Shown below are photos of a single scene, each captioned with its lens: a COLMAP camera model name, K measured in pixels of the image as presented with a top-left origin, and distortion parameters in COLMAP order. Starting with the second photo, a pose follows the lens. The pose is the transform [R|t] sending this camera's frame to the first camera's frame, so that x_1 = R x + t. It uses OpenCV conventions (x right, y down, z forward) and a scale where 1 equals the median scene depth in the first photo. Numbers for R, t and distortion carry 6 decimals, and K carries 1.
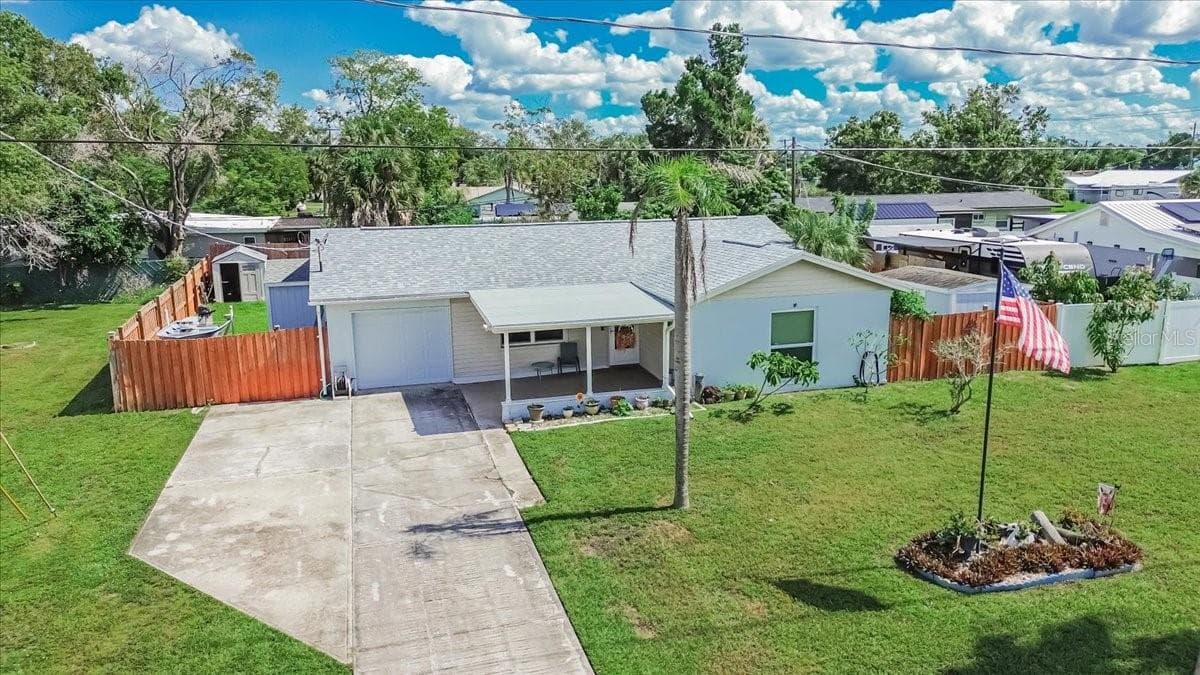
lens RADIAL K [[842.9, 0, 600.0], [0, 842.9, 337.5], [0, 0, 1]] dist [0.070786, -0.080581]
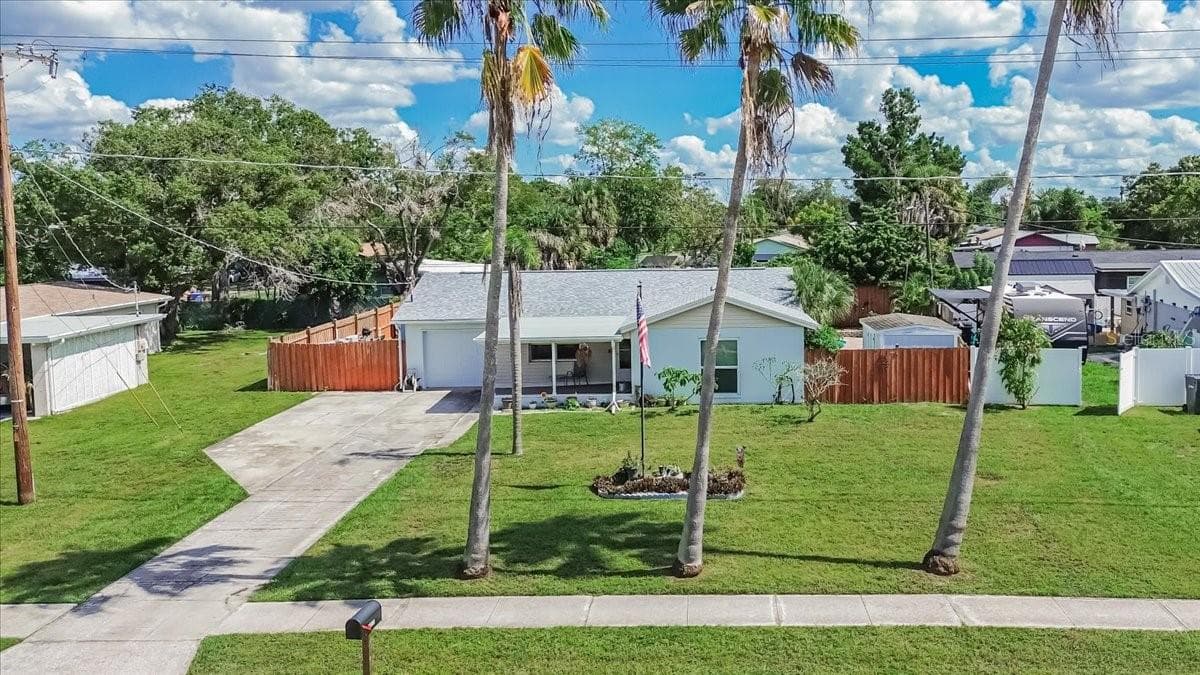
lens RADIAL K [[934.9, 0, 677.2], [0, 934.9, 297.0], [0, 0, 1]] dist [0.090989, -0.115970]
pose [[0.952939, 0.023061, -0.302283, 0.599032], [-0.056822, 0.993018, -0.103376, 0.053890], [0.297788, 0.115687, 0.947596, -0.365652]]
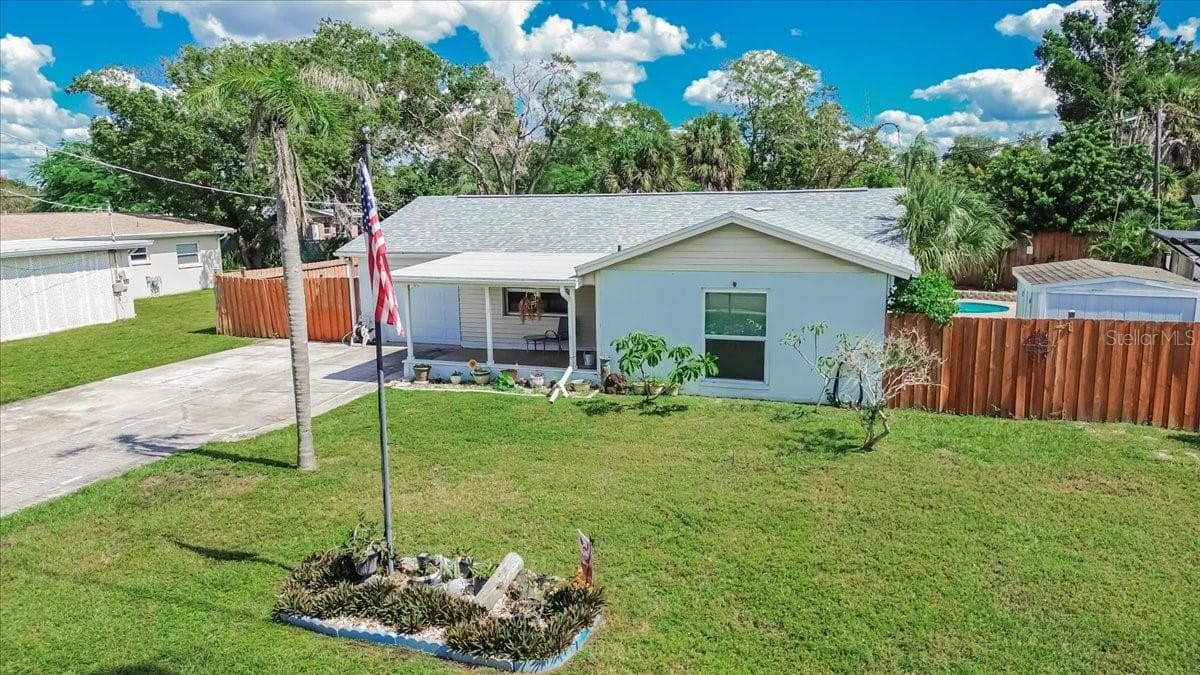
lens RADIAL K [[842.9, 0, 600.0], [0, 842.9, 337.5], [0, 0, 1]] dist [0.070786, -0.080581]
pose [[0.813646, 0.099751, -0.572738, 0.575123], [-0.111678, 0.993640, 0.014405, 0.012559], [0.570533, 0.052241, 0.819612, 0.305394]]
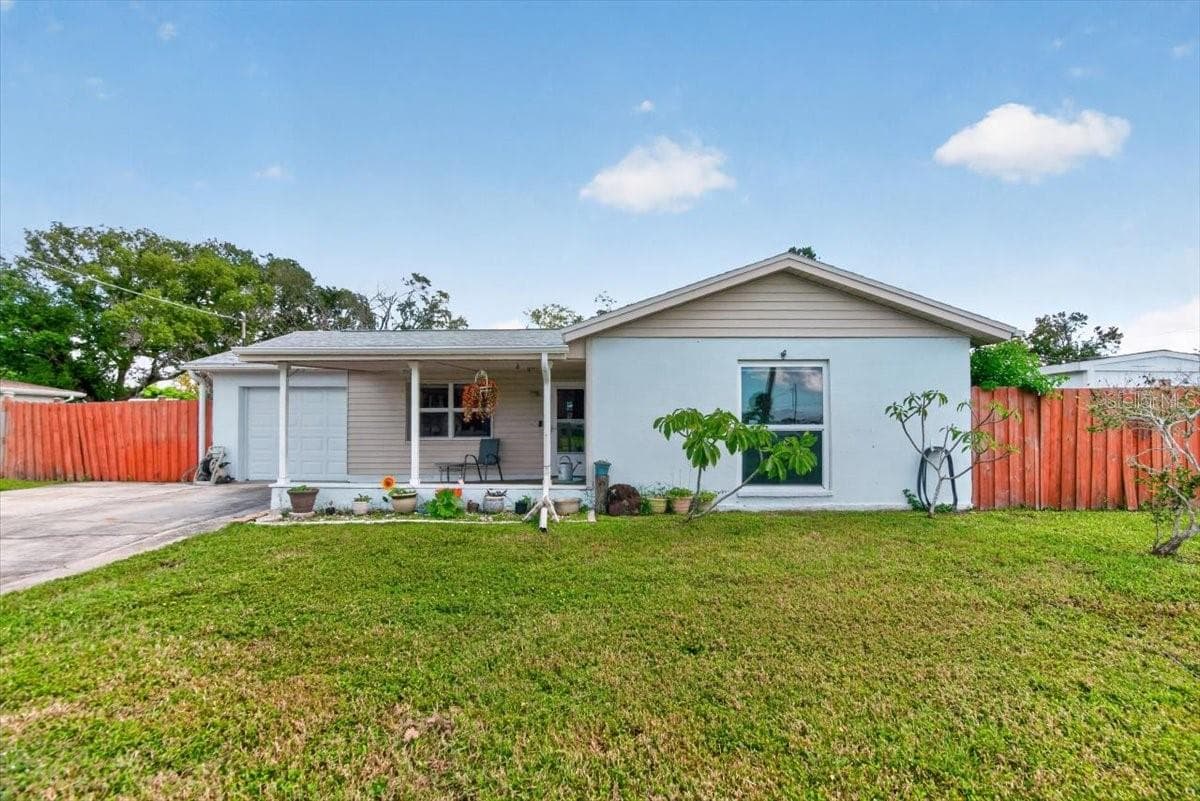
lens RADIAL K [[539.1, 0, 590.3], [0, 539.1, 405.3], [0, 0, 1]] dist [-0.039011, 0.007202]
pose [[0.955237, 0.004273, -0.295809, 0.214078], [-0.070078, 0.974706, -0.212220, 0.082545], [0.287420, 0.223451, 0.931375, 0.630881]]
